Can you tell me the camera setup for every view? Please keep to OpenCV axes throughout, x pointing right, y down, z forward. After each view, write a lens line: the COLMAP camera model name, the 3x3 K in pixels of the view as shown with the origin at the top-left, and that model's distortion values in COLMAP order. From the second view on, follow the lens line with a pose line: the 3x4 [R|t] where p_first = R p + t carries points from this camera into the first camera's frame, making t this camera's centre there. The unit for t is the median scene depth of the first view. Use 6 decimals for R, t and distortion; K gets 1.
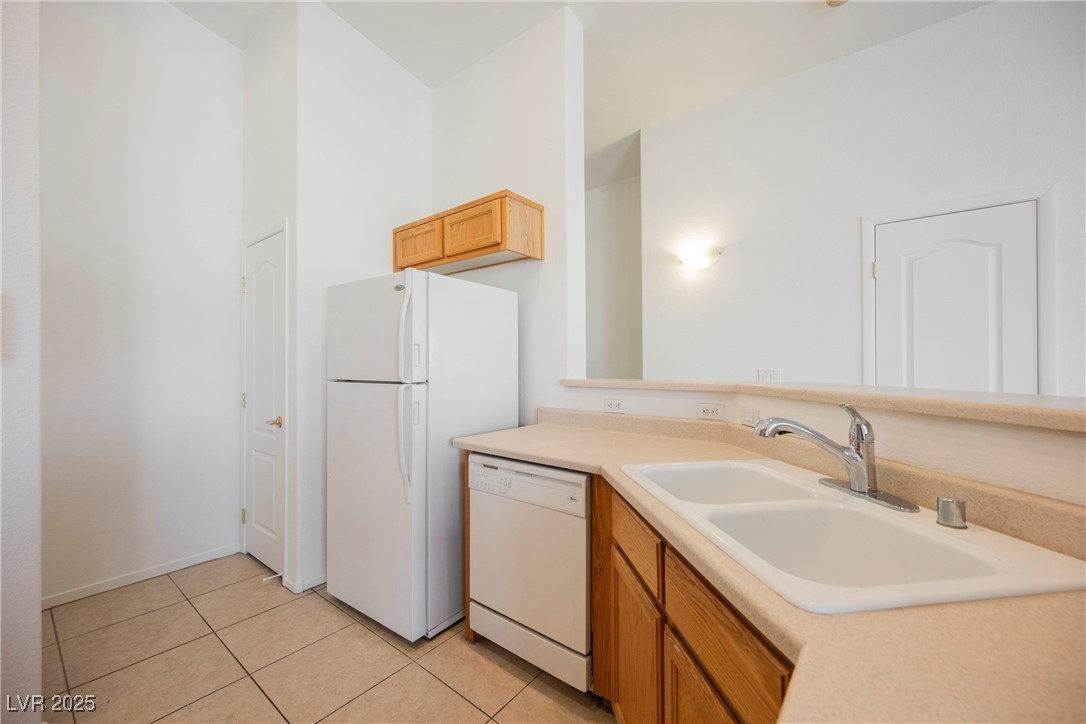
lens RADIAL K [[426.2, 0, 548.5], [0, 426.2, 360.8], [0, 0, 1]] dist [-0.001821, -0.000585]
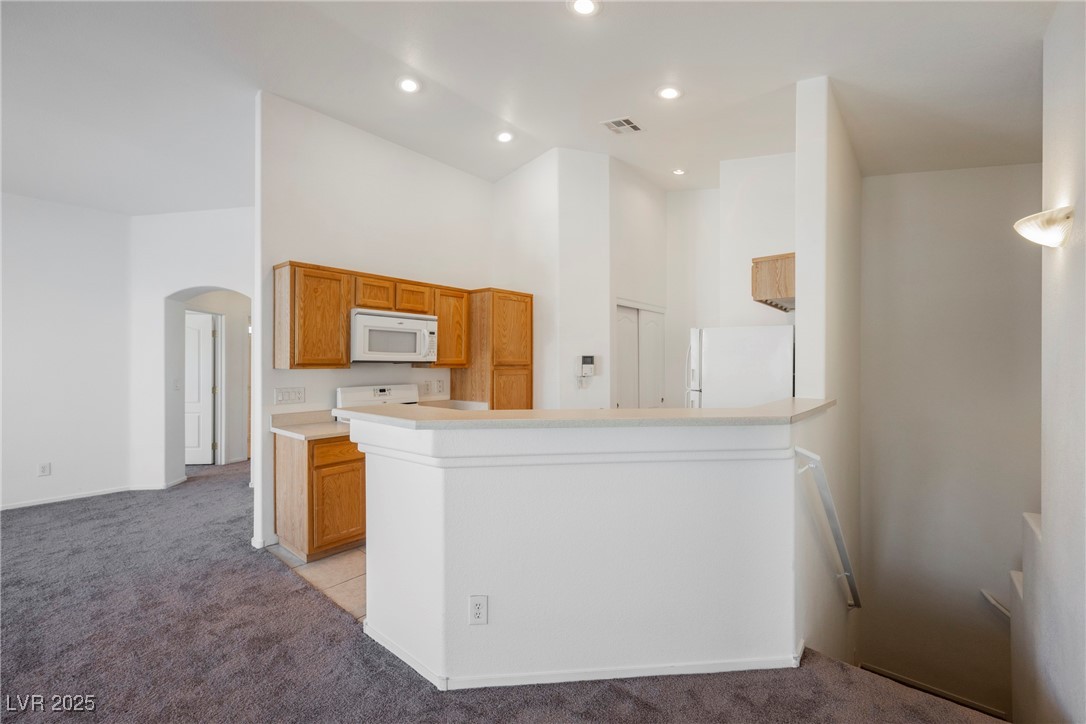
lens RADIAL K [[446.6, 0, 547.0], [0, 446.6, 364.4], [0, 0, 1]] dist [-0.002184, 0.000355]
pose [[-0.042362, 0.012104, -0.999029, 1.406788], [0.005962, 0.999912, 0.011862, -0.074784], [0.999085, -0.005453, -0.042430, 0.380729]]
